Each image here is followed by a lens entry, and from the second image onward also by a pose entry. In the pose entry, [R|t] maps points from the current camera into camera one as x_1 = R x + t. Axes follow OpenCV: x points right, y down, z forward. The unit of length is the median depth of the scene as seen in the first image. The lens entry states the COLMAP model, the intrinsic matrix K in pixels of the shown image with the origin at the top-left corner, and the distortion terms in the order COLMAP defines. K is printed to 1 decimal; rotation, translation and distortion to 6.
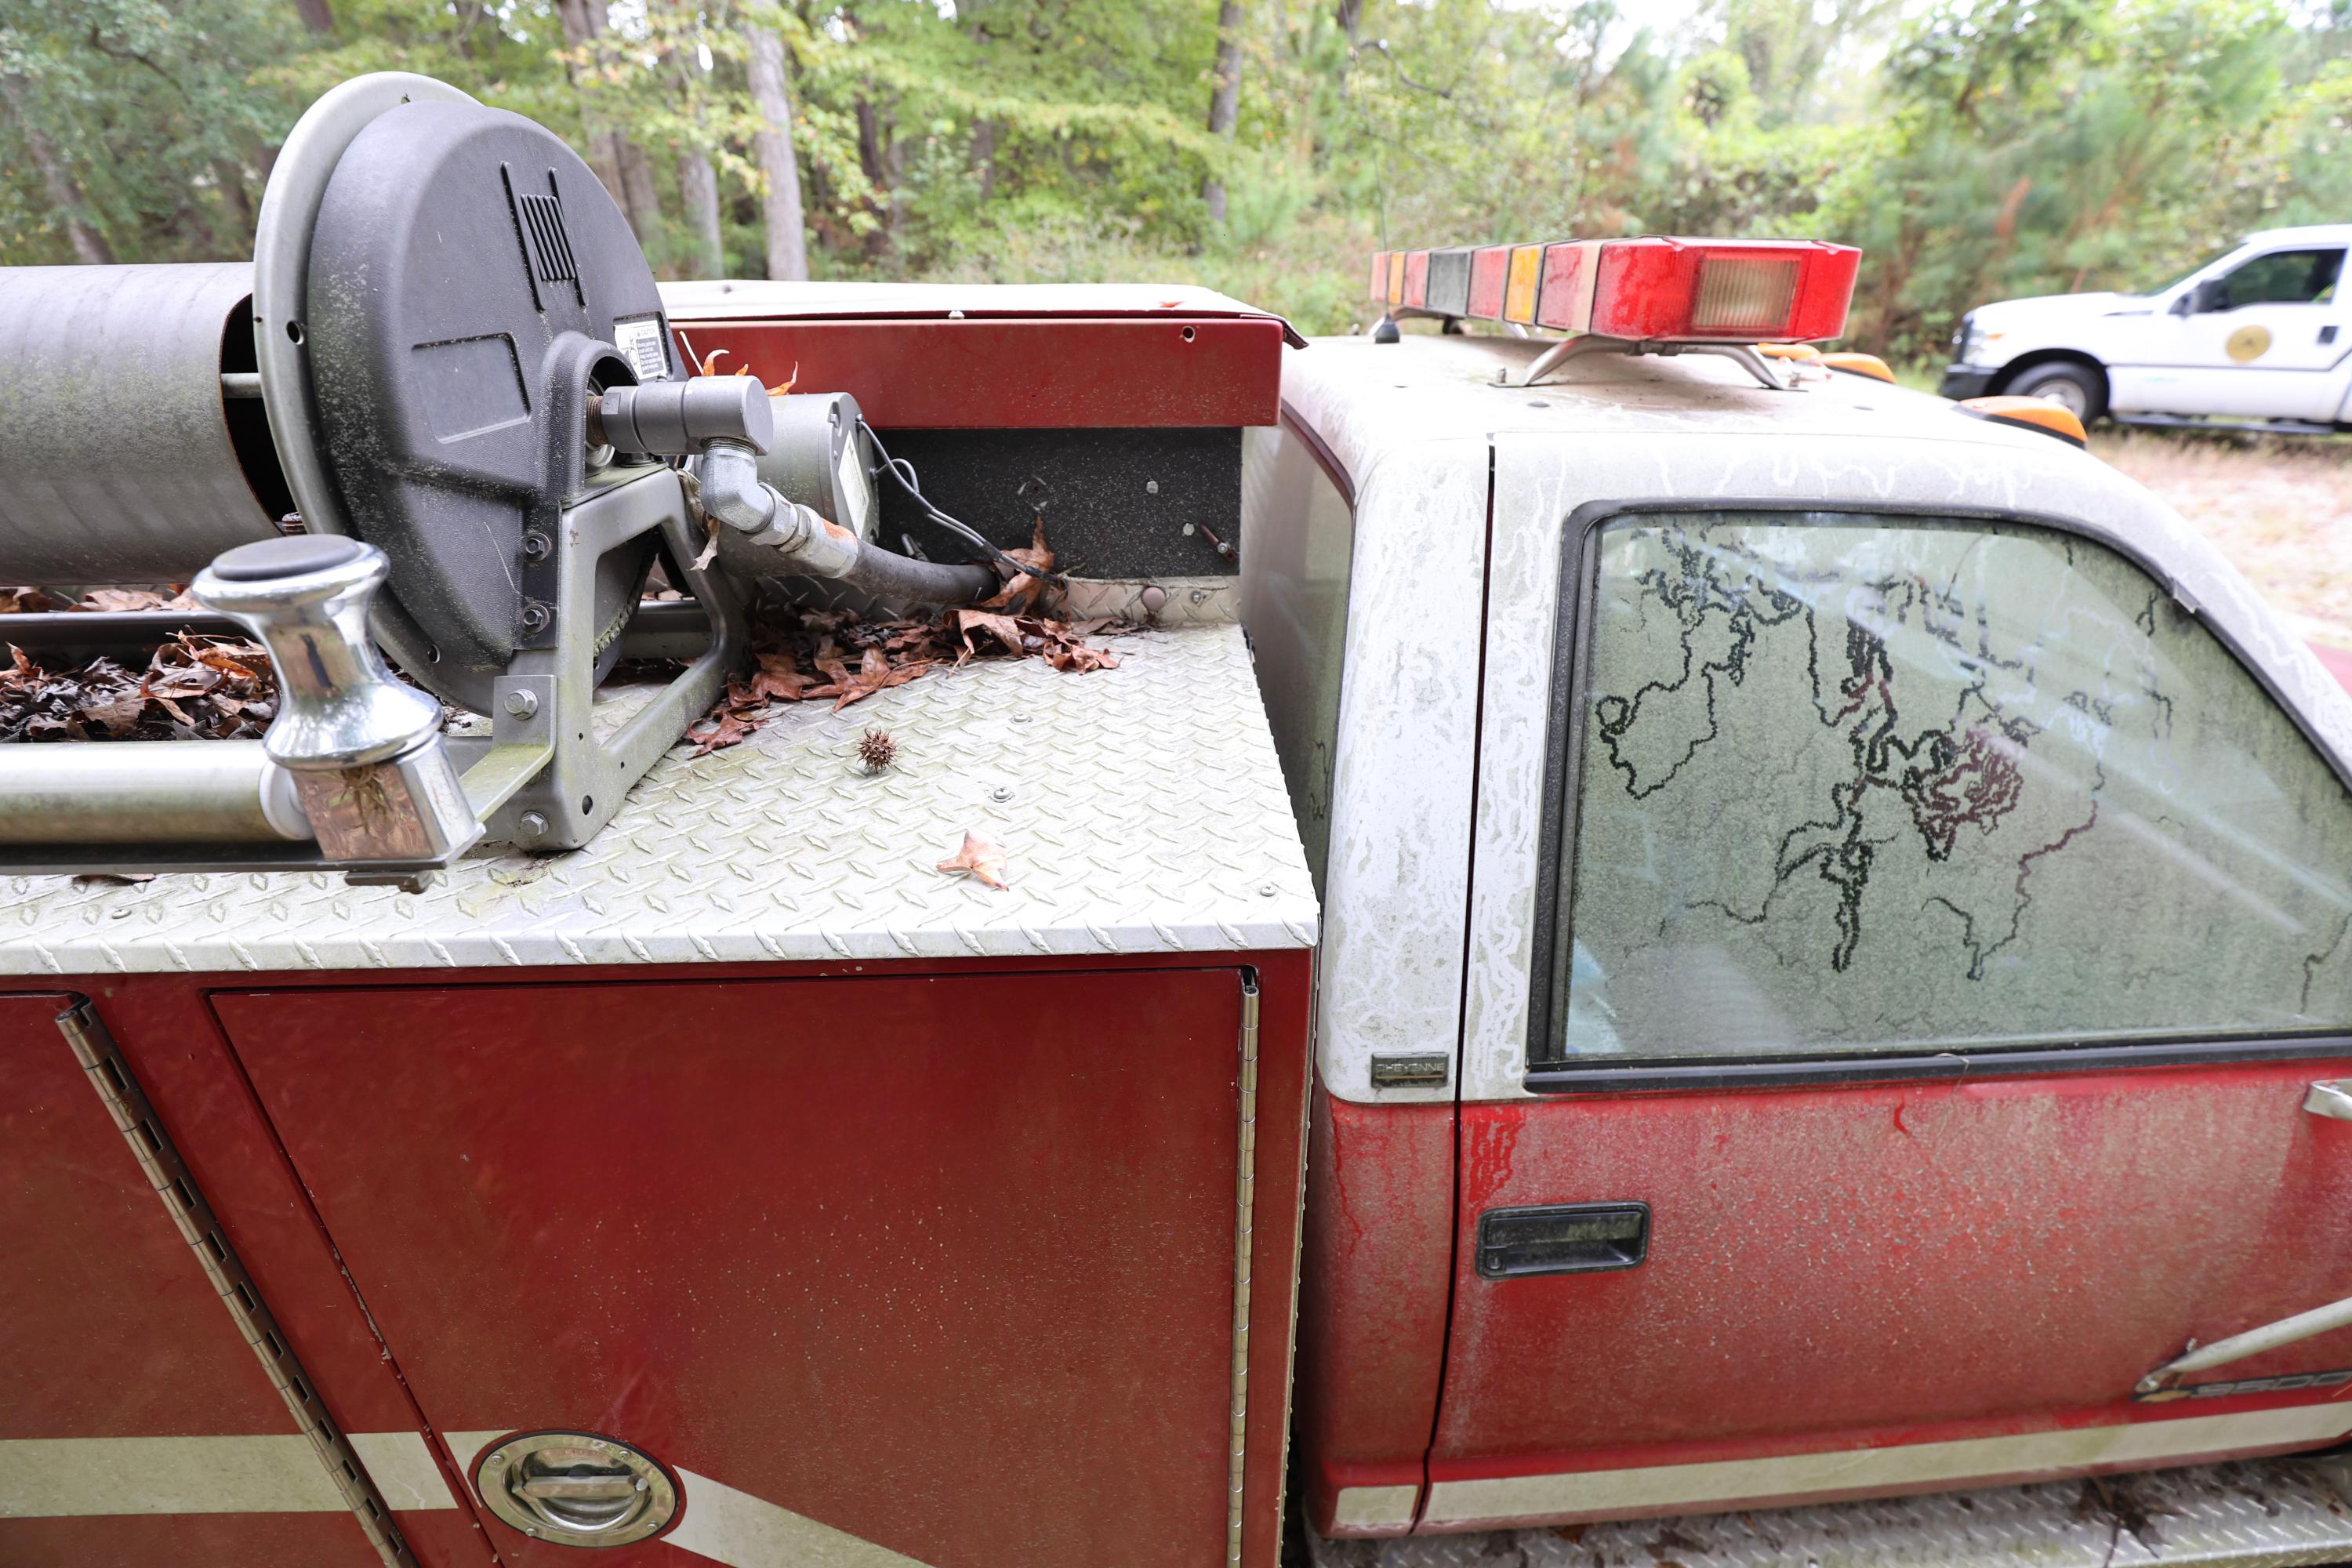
lens RADIAL K [[1058.3, 0, 1181.6], [0, 1058.3, 791.4], [0, 0, 1]] dist [-0.042543, 0.008229]
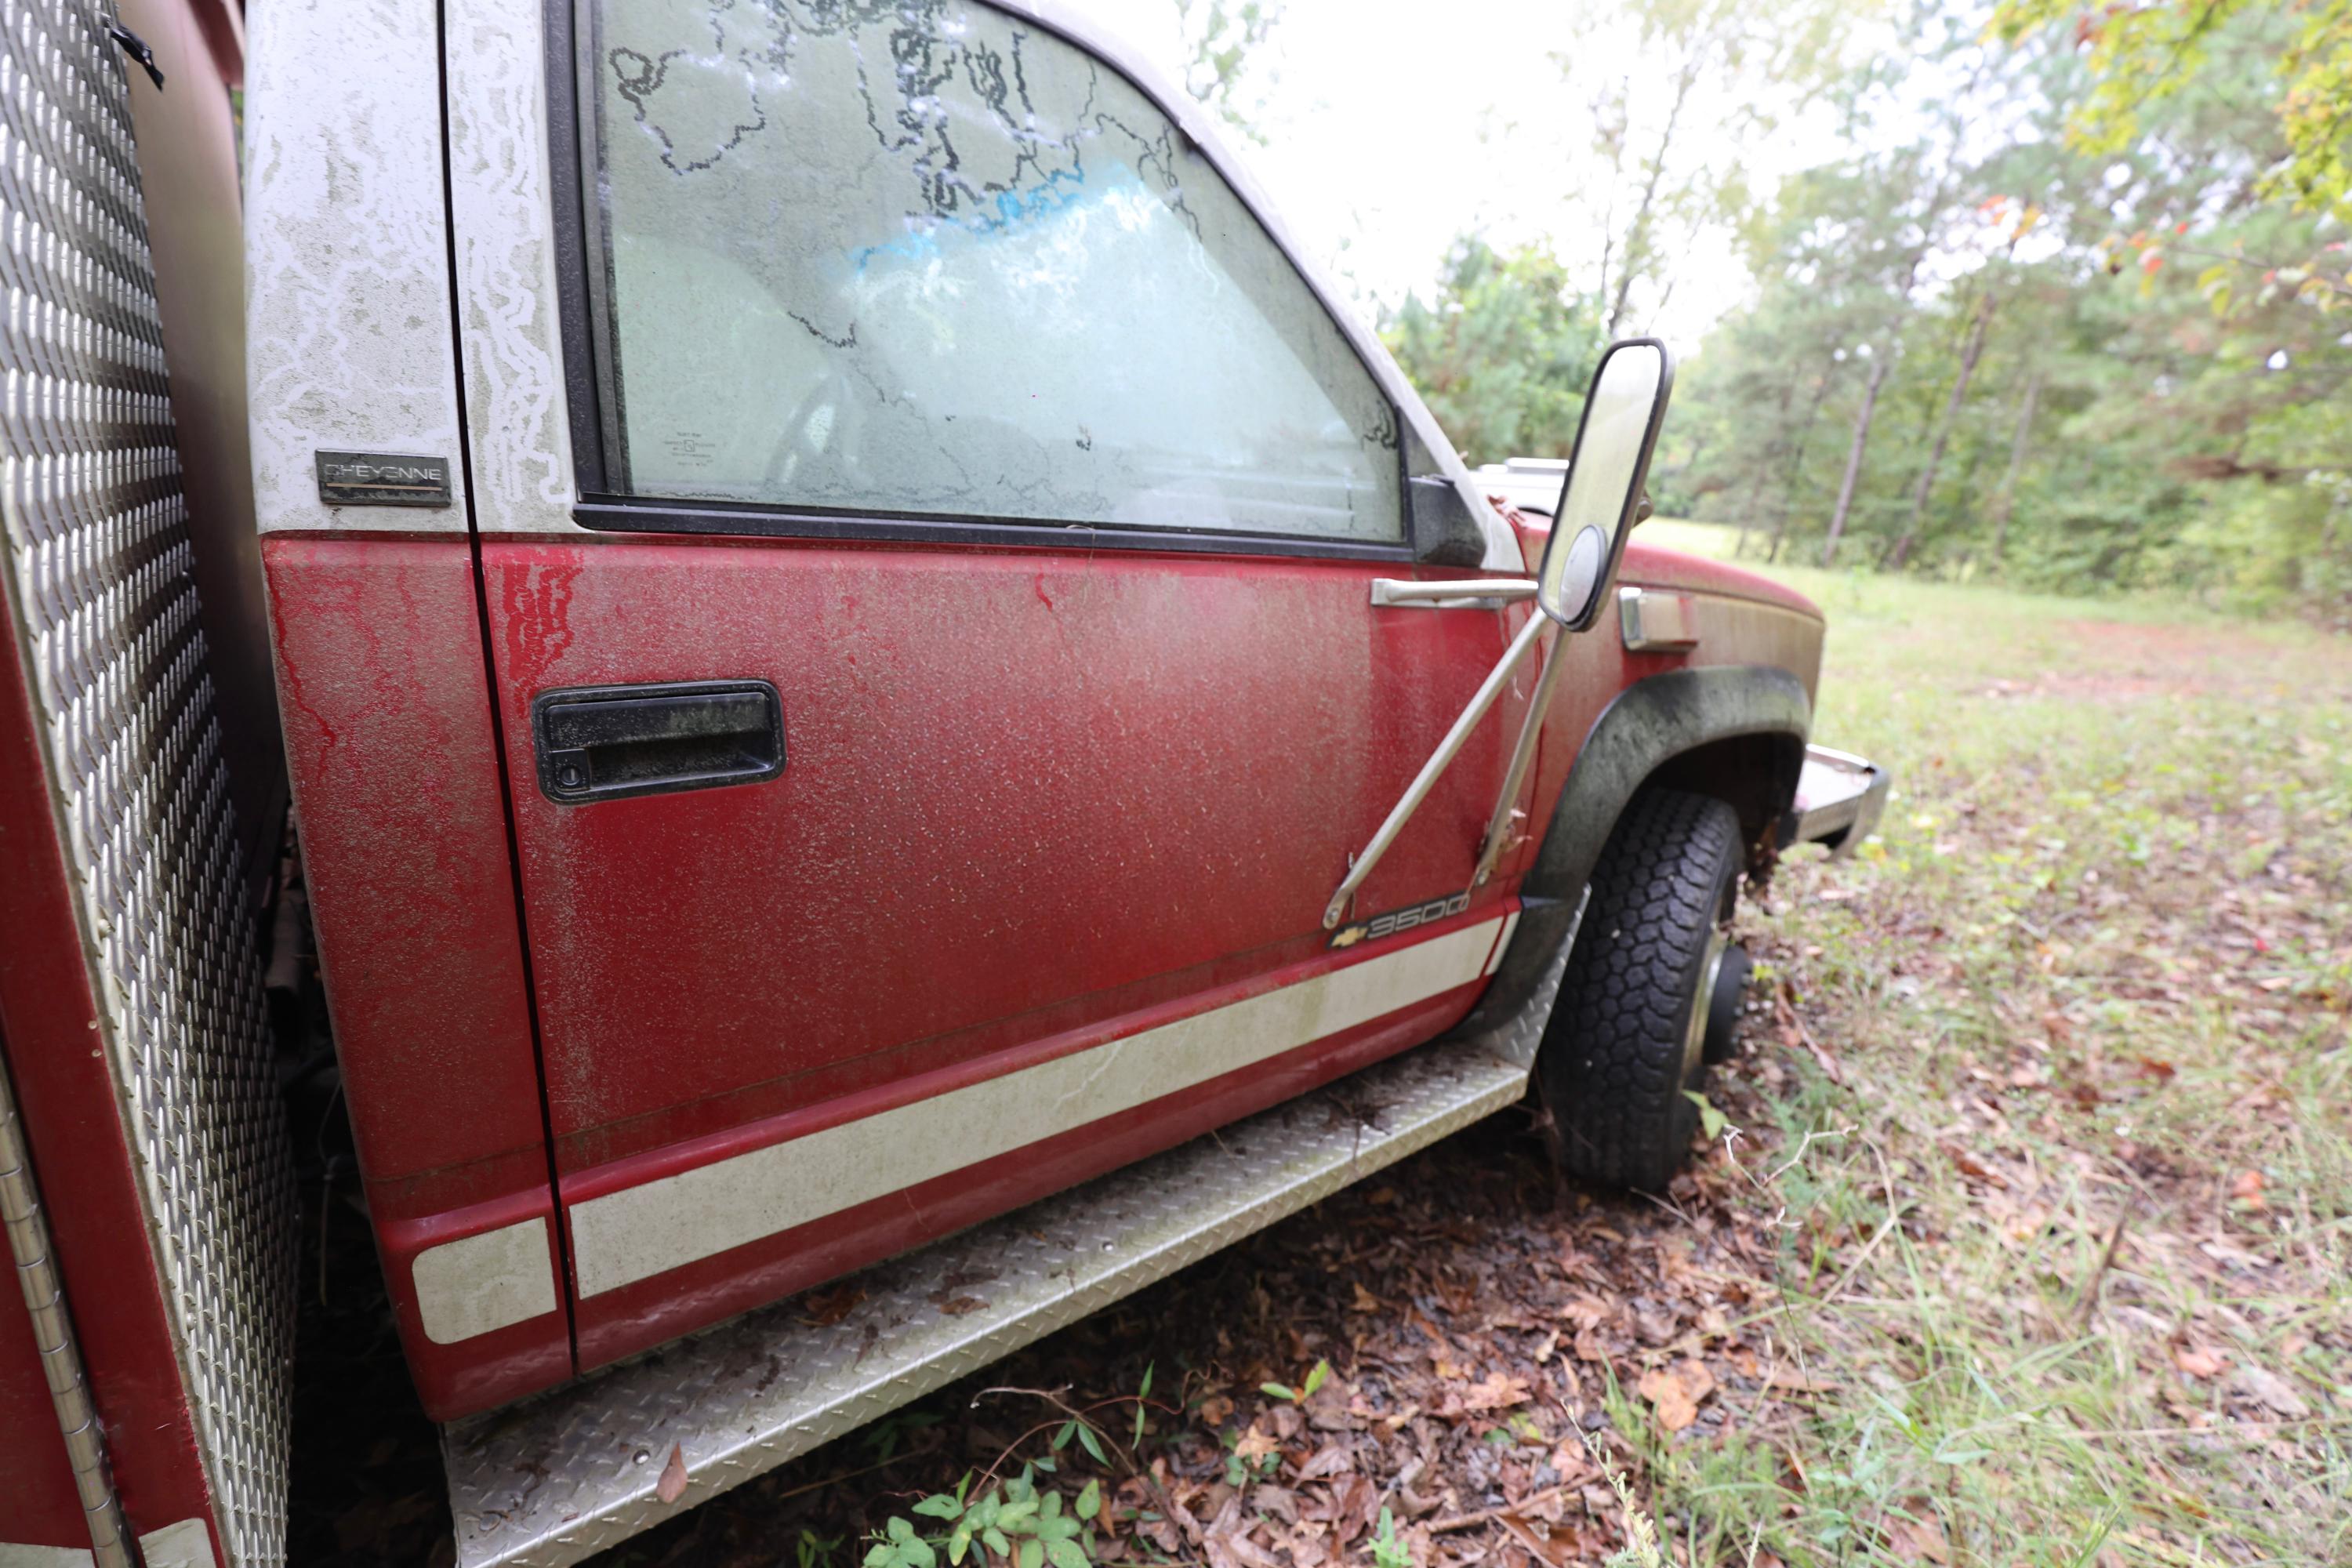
lens RADIAL K [[1058.3, 0, 1181.6], [0, 1058.3, 791.4], [0, 0, 1]] dist [-0.042543, 0.008229]
pose [[0.822456, -0.083231, 0.562706, 0.247022], [0.175003, 0.978281, -0.111087, 0.634376], [-0.541239, 0.189839, 0.819159, 0.182167]]
